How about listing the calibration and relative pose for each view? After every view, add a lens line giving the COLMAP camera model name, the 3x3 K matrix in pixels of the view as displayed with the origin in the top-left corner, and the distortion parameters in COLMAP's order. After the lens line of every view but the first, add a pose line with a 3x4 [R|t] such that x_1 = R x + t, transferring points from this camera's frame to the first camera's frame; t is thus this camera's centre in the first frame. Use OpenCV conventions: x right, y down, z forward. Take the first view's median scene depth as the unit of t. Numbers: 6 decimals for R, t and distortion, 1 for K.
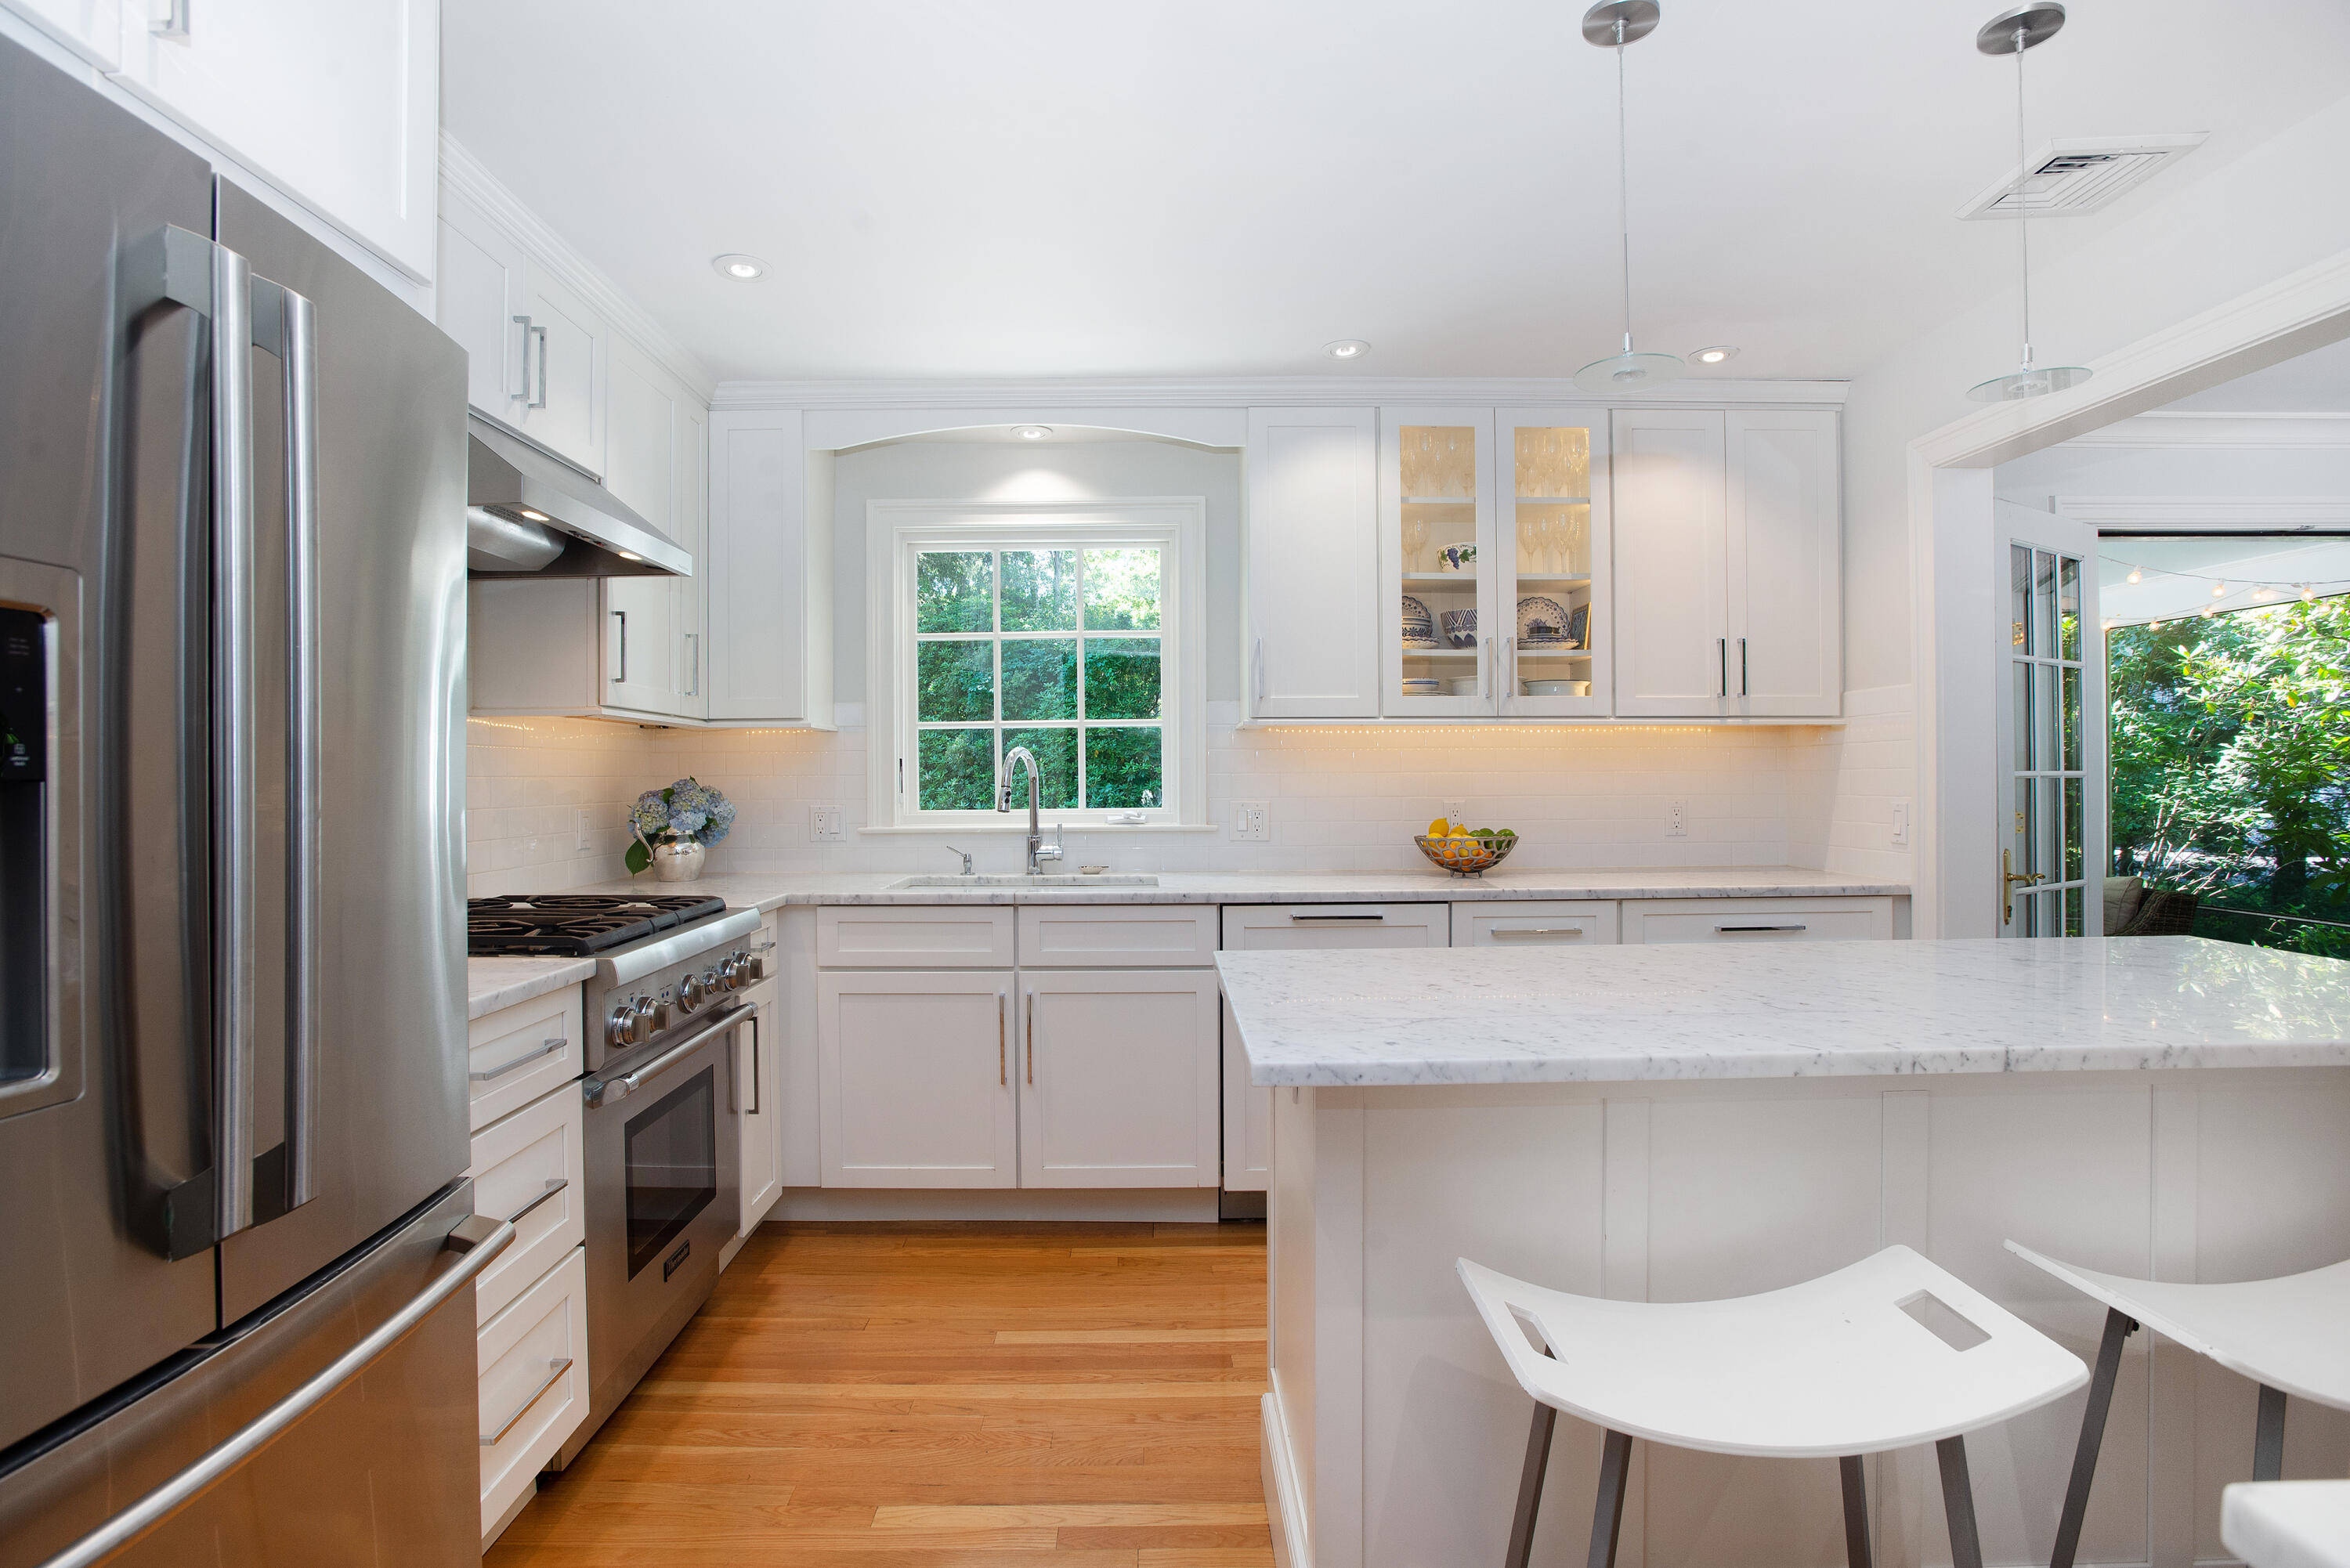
lens RADIAL K [[1131.5, 0, 1175.0], [0, 1131.5, 784.0], [0, 0, 1]] dist [-0.034977, 0.001328]
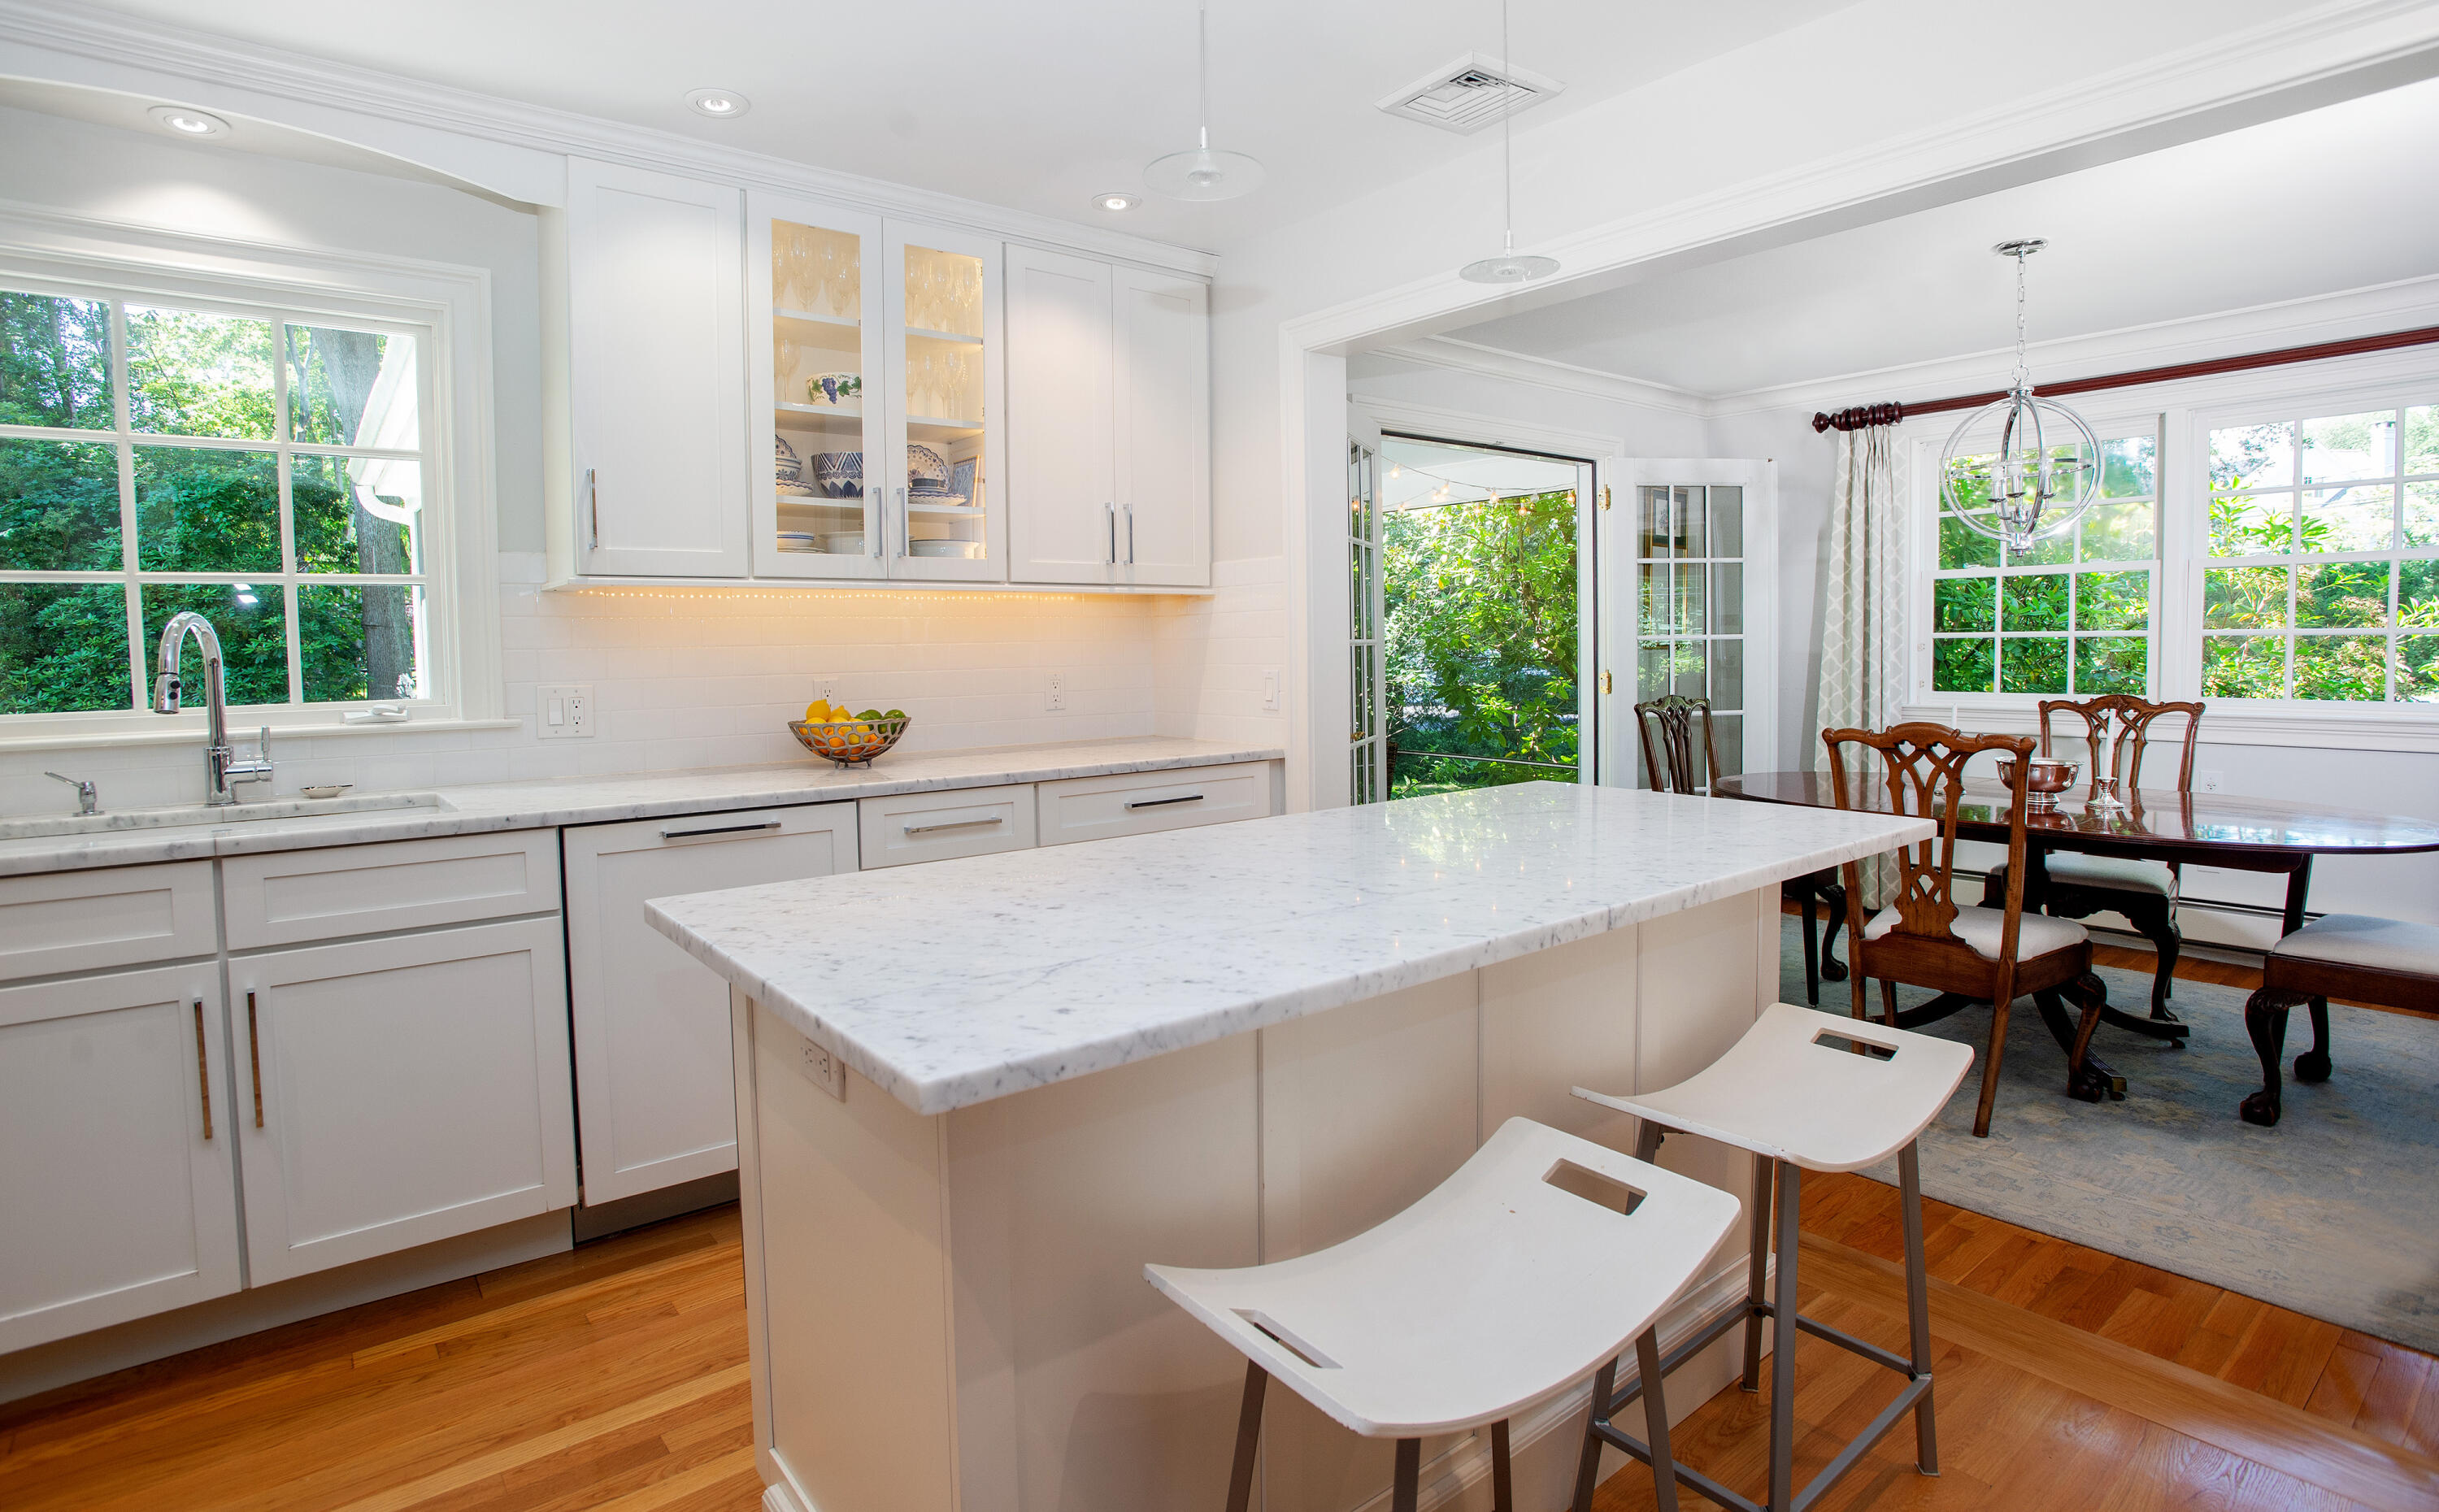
lens RADIAL K [[1220.9, 0, 1222.1], [0, 1220.9, 701.1], [0, 0, 1]] dist [-0.064584, 0.027489]
pose [[0.804168, -0.034540, 0.593398, -0.062871], [0.013480, 0.999113, 0.039888, -0.000666], [-0.594250, -0.024078, 0.803920, 0.102651]]
